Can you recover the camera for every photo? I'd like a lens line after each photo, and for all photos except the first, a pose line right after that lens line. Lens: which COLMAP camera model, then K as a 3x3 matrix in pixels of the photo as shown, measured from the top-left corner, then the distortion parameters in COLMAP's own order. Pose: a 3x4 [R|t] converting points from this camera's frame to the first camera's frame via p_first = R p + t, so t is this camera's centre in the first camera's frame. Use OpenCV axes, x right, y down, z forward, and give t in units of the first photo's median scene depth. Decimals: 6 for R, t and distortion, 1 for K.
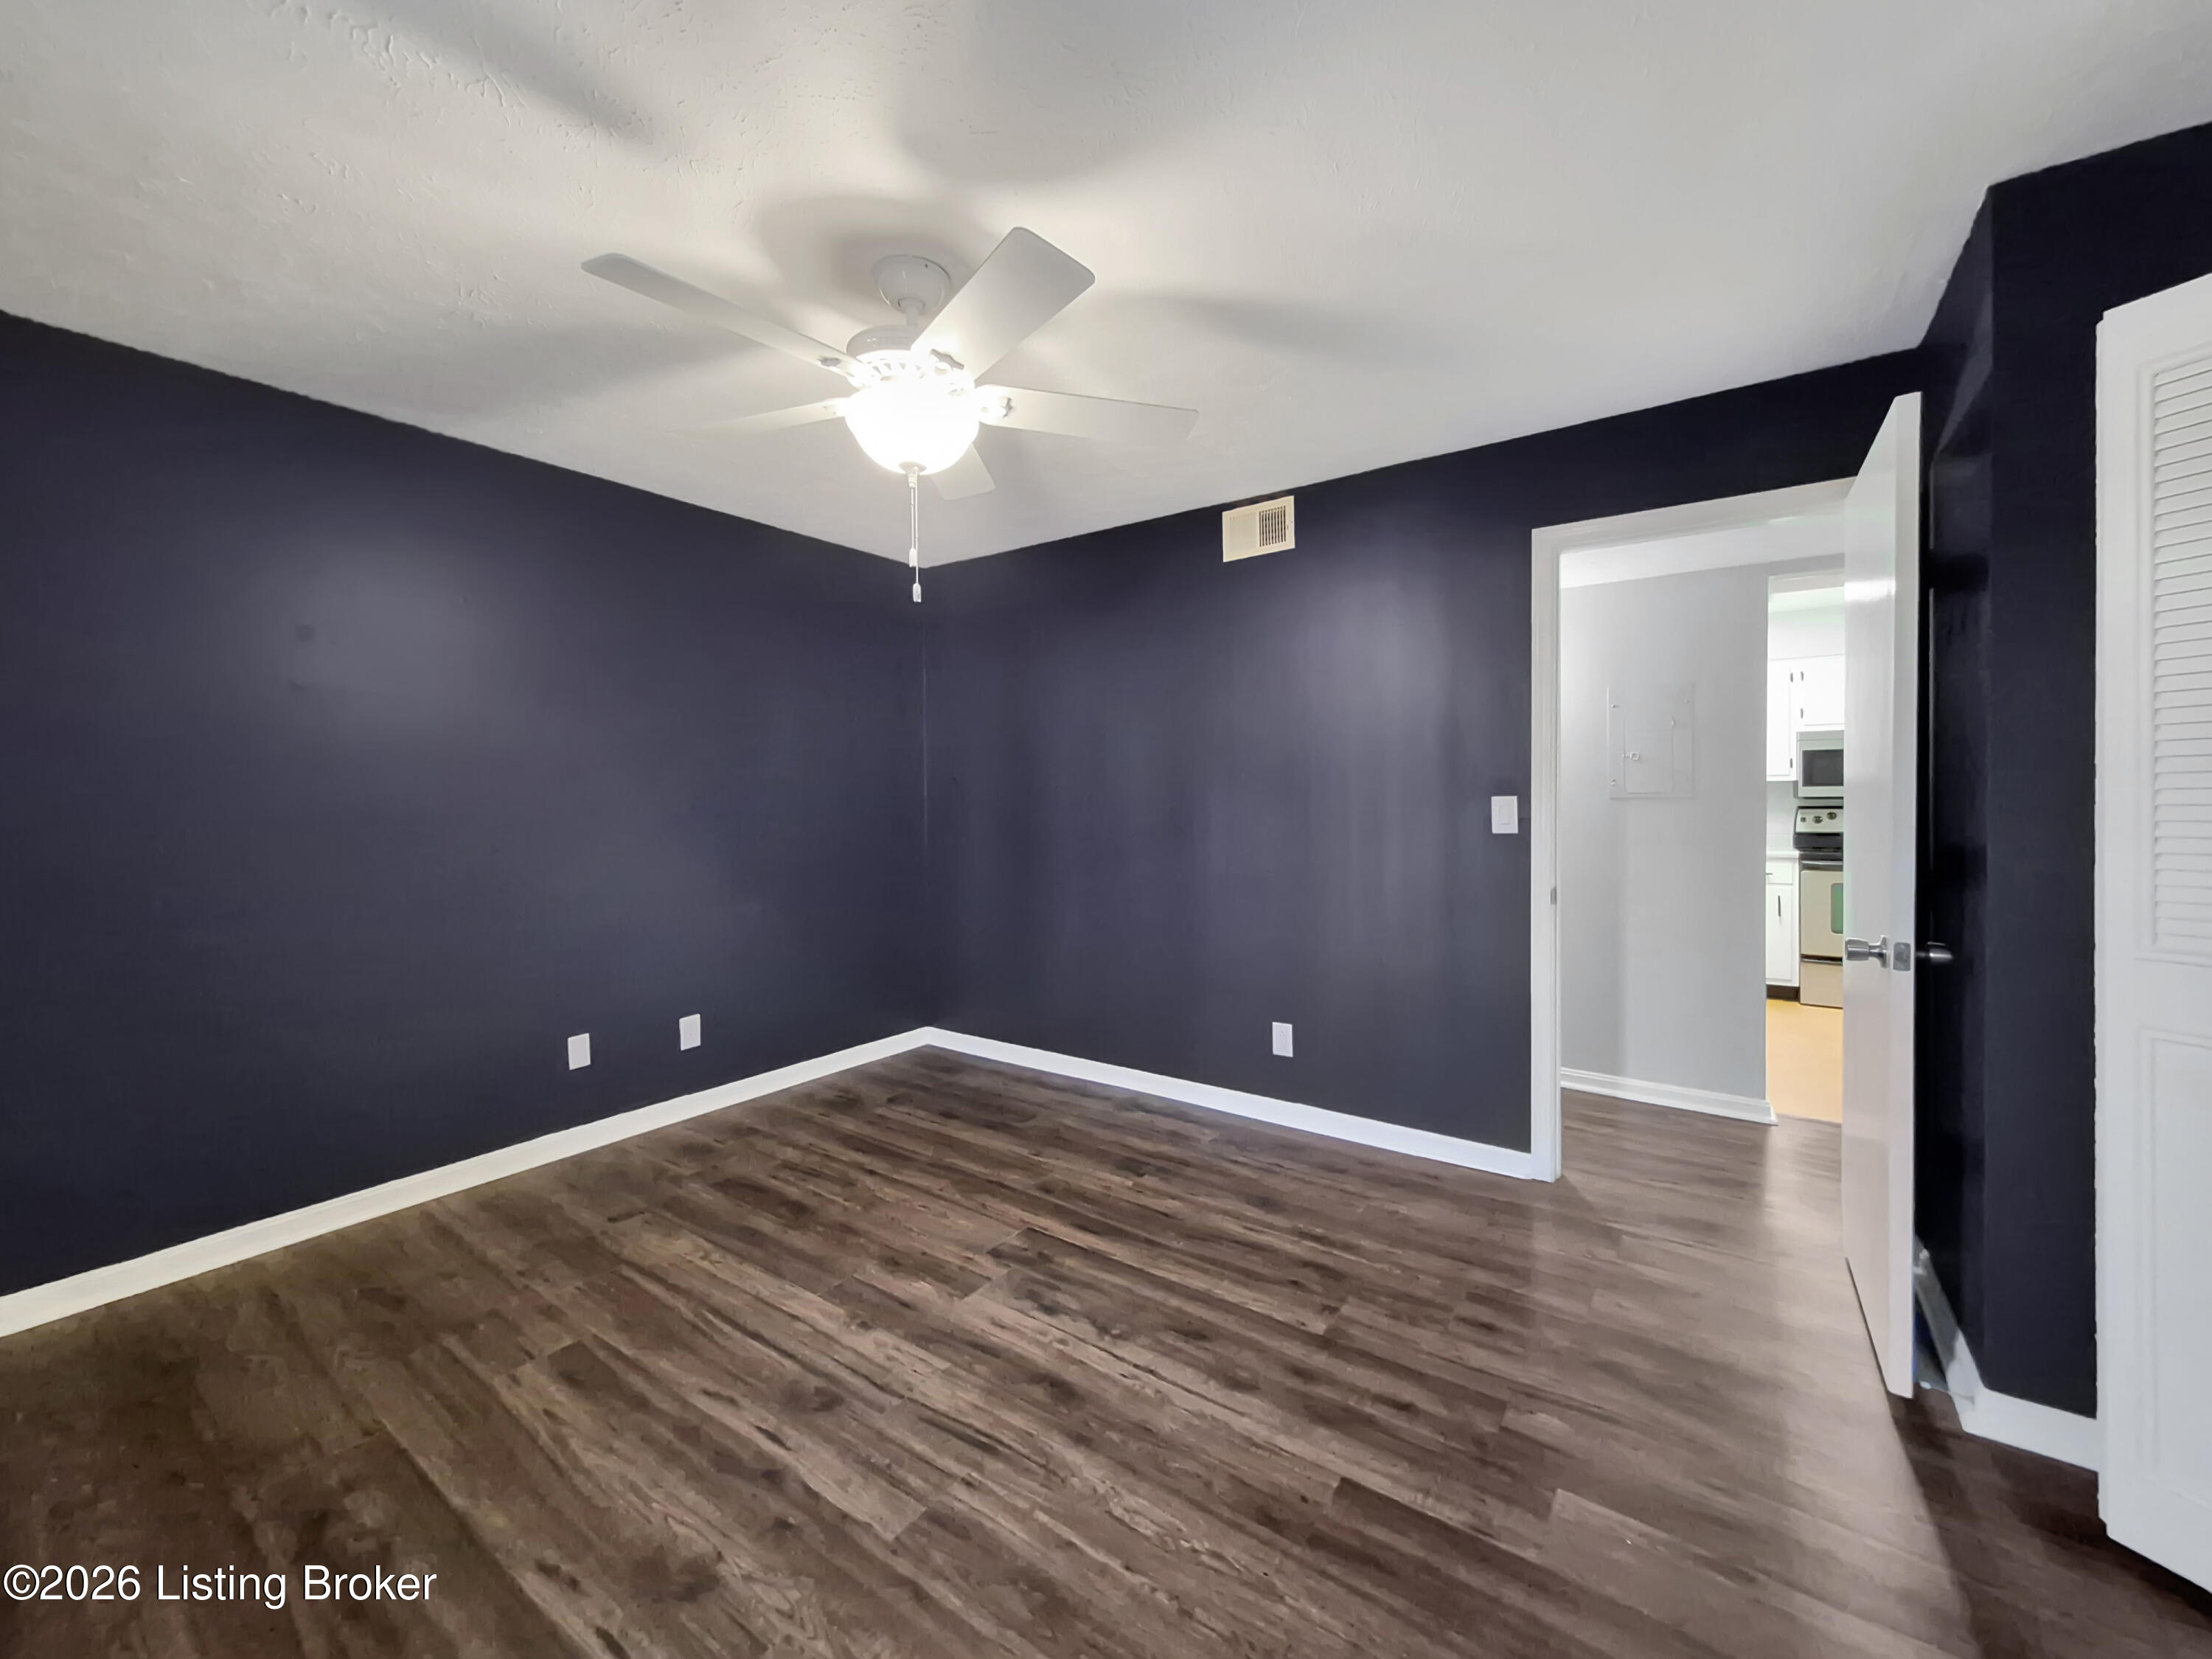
lens RADIAL K [[881.5, 0, 1116.0], [0, 881.5, 824.8], [0, 0, 1]] dist [0.001249, -0.000491]
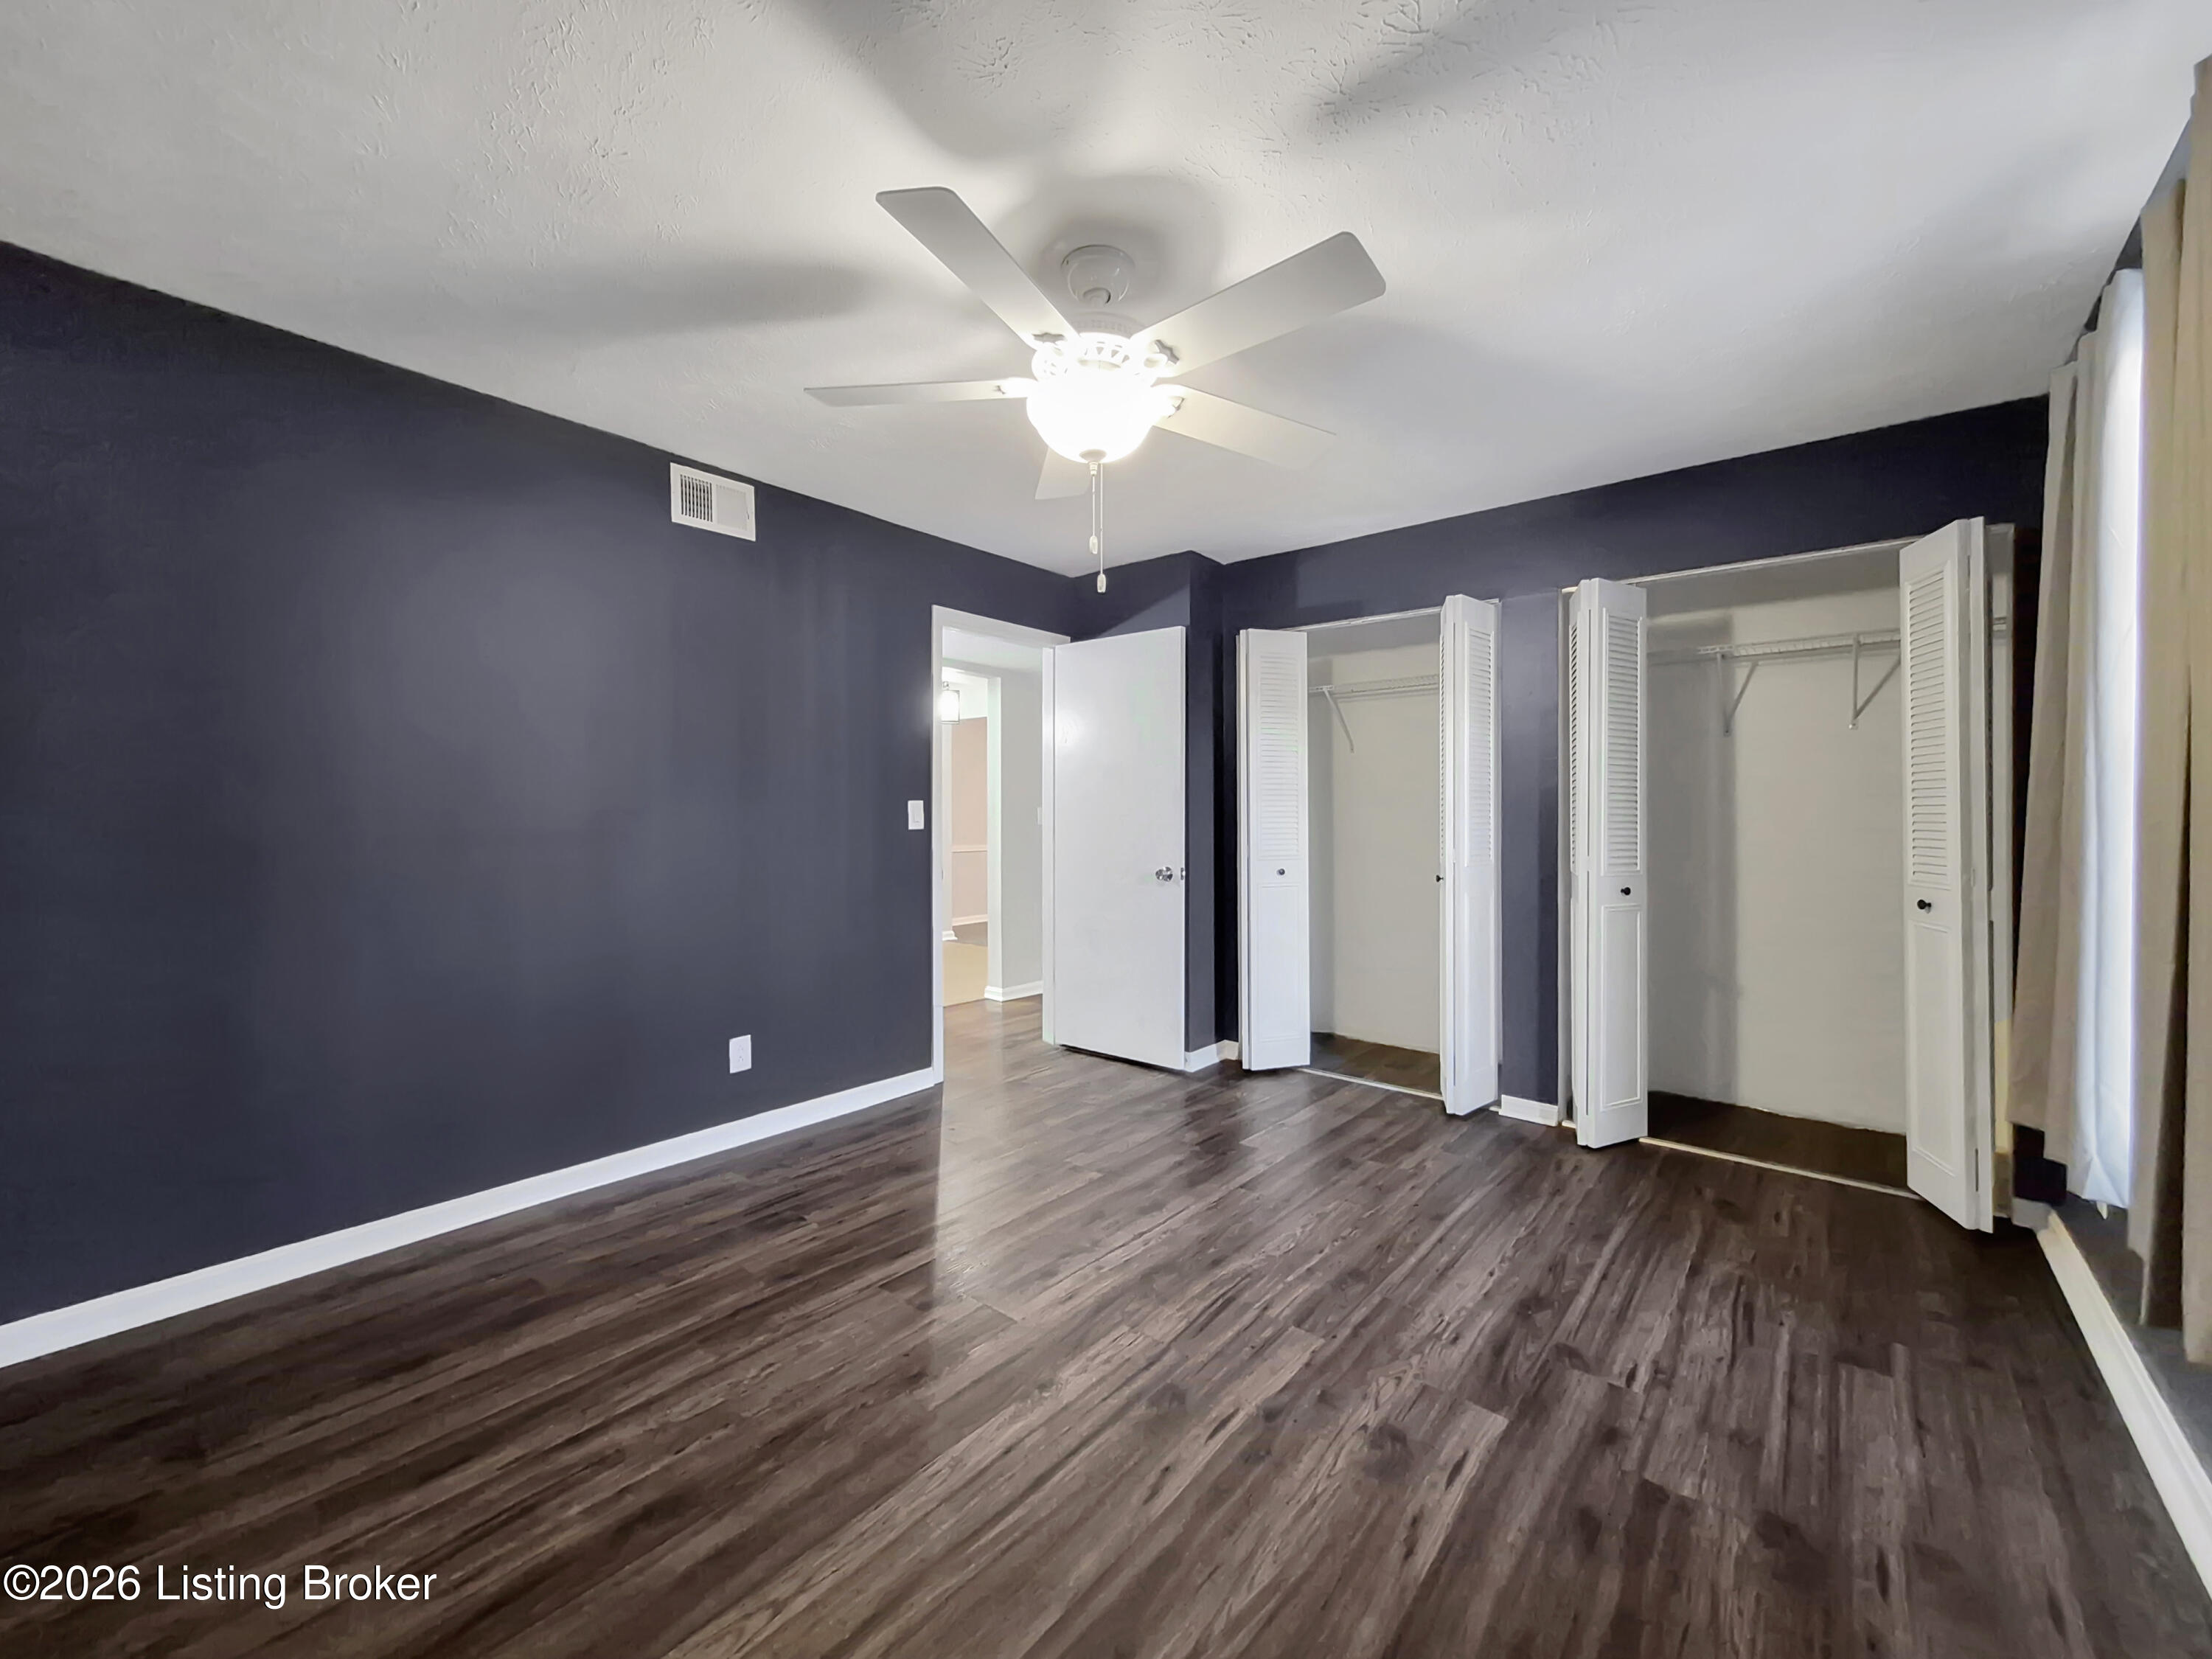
lens RADIAL K [[860.3, 0, 1106.0], [0, 860.3, 829.5], [0, 0, 1]] dist [0.000495, -0.000412]
pose [[0.091391, -0.013712, 0.995721, -1.038145], [0.030530, 0.999474, 0.010961, 0.006504], [-0.995347, 0.029397, 0.091761, 0.780423]]
